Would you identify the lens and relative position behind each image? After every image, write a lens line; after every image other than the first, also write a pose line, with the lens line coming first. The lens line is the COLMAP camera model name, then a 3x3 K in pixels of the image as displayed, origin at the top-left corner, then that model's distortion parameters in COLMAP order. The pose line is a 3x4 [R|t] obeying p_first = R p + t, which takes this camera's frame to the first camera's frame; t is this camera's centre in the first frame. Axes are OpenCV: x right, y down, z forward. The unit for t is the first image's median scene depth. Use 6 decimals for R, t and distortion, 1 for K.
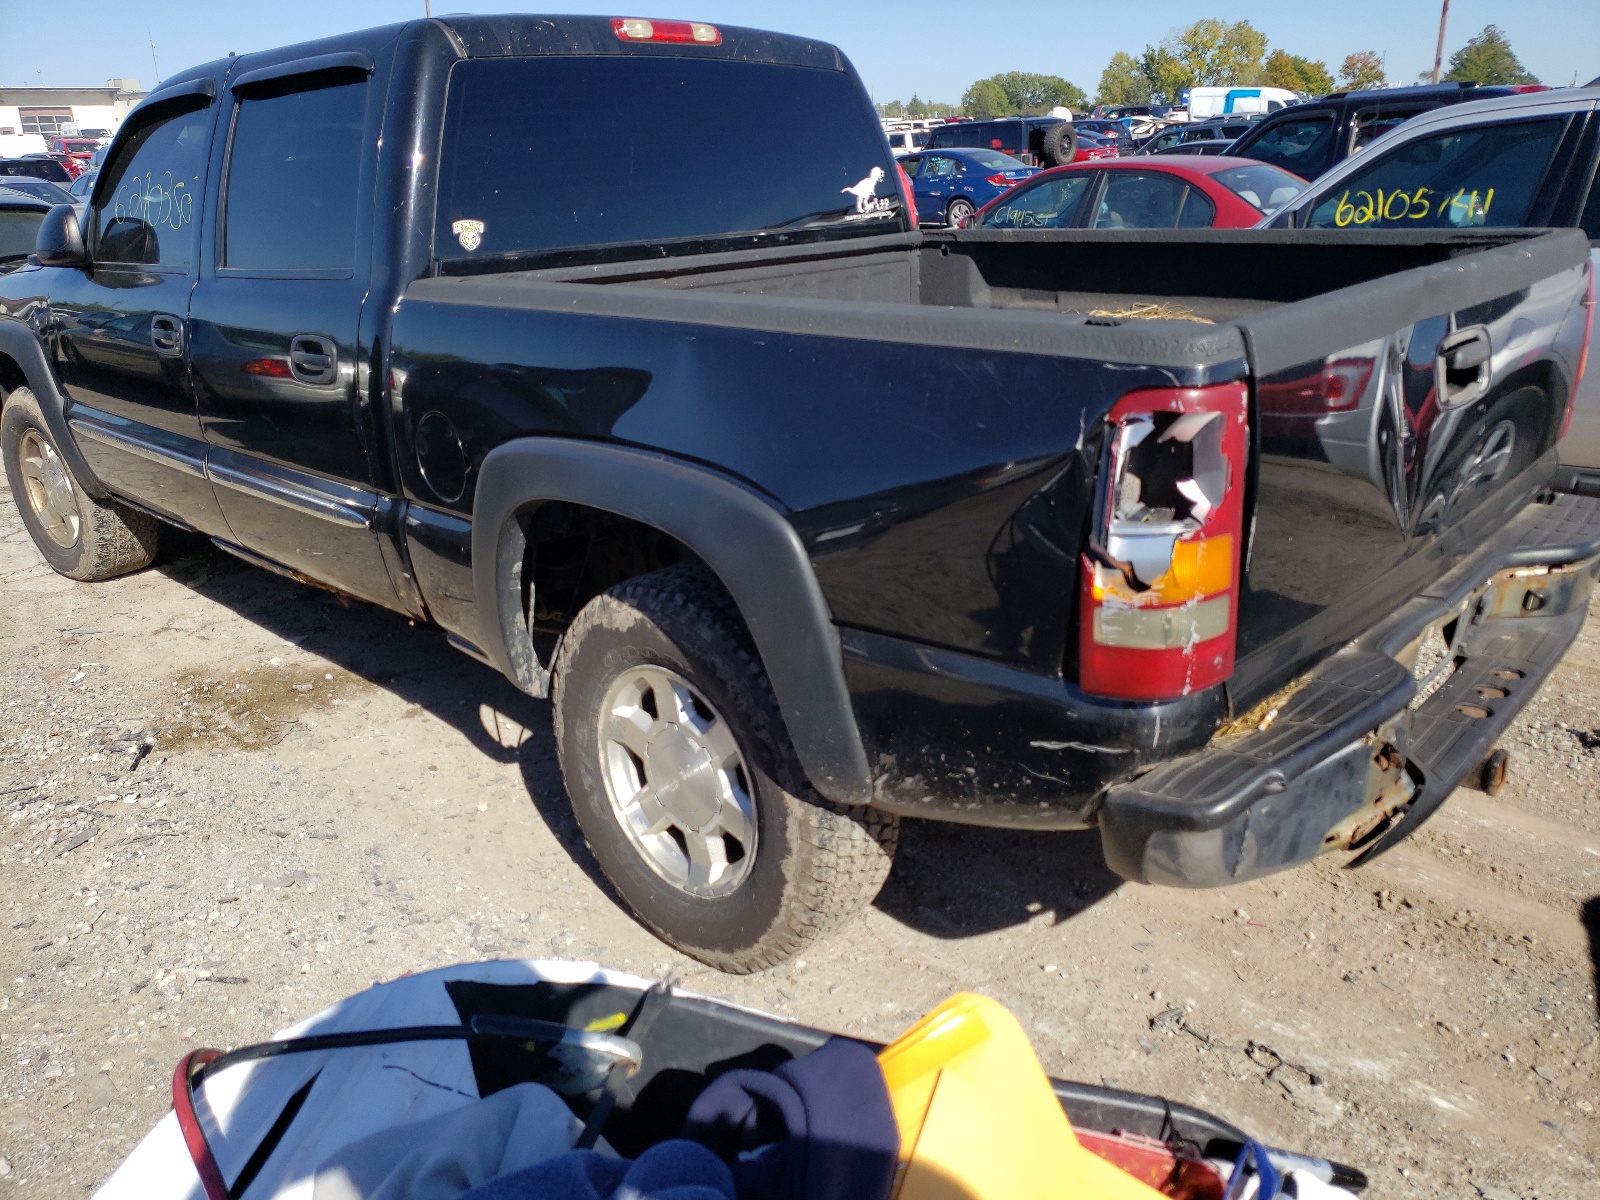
lens RADIAL K [[1324.7, 0, 805.0], [0, 1324.7, 566.3], [0, 0, 1]] dist [0.104505, -0.099011]
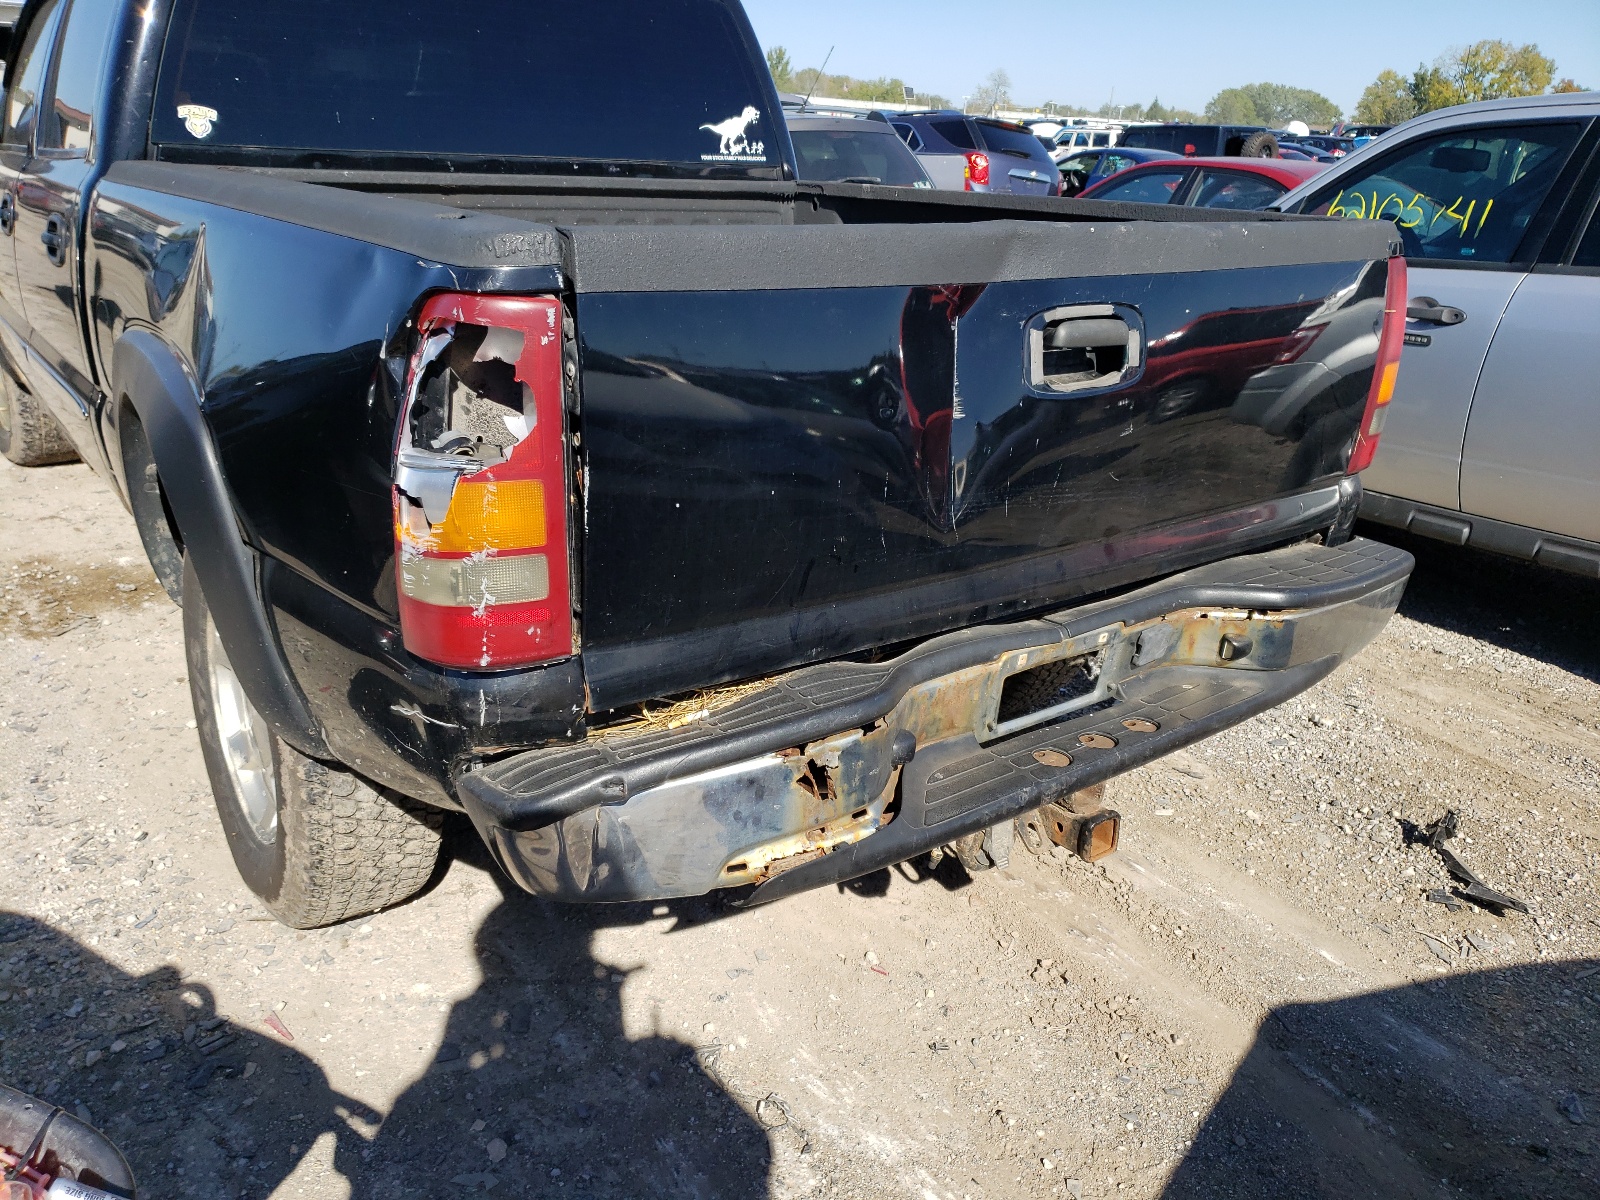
lens RADIAL K [[1341.6, 0, 800.0], [0, 1341.6, 600.0], [0, 0, 1]] dist [0.019394, 0.019571]
pose [[0.980333, 0.131722, -0.146956, 0.322102], [-0.127749, 0.991146, 0.036201, -0.000653], [0.150423, -0.016715, 0.988480, 0.103250]]
